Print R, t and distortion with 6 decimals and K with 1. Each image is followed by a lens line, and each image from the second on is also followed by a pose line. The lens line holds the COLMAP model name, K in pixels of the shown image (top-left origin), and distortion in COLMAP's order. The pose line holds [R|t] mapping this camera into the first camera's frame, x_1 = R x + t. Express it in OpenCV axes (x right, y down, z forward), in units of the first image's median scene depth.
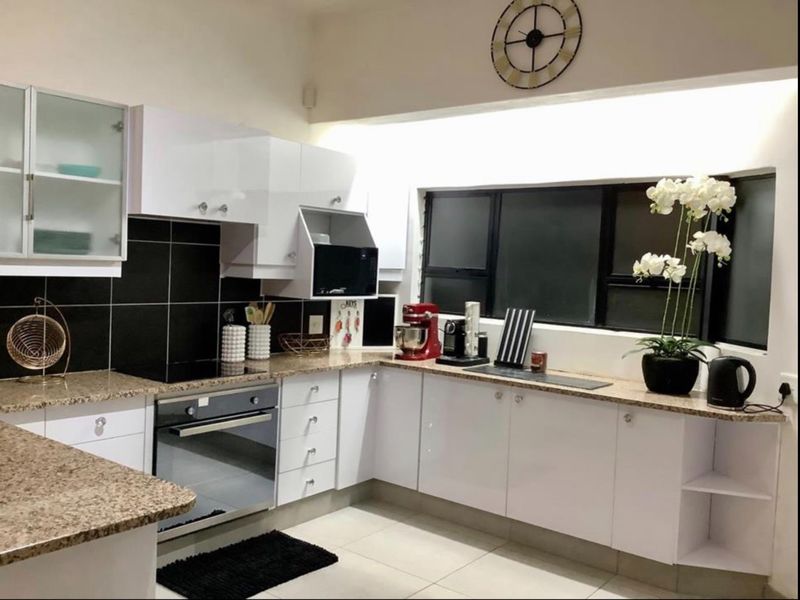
lens RADIAL K [[701.5, 0, 400.0], [0, 701.5, 300.0], [0, 0, 1]] dist [-0.011064, -0.009849]
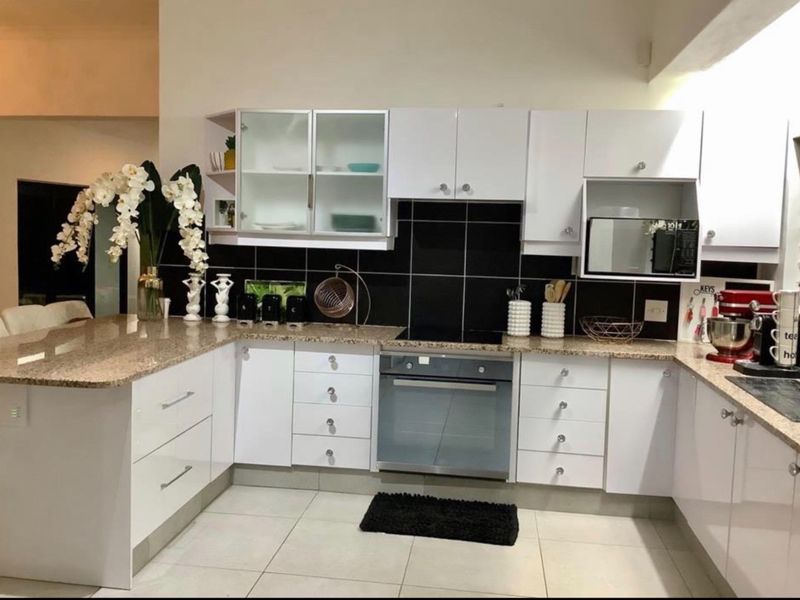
lens RADIAL K [[723.6, 0, 400.0], [0, 723.6, 300.0], [0, 0, 1]] dist [0.008369, -0.000198]
pose [[0.505029, 0.052838, -0.861483, 0.578718], [-0.050268, 0.998231, 0.031757, 0.010387], [0.861637, 0.027267, 0.506792, 0.305035]]
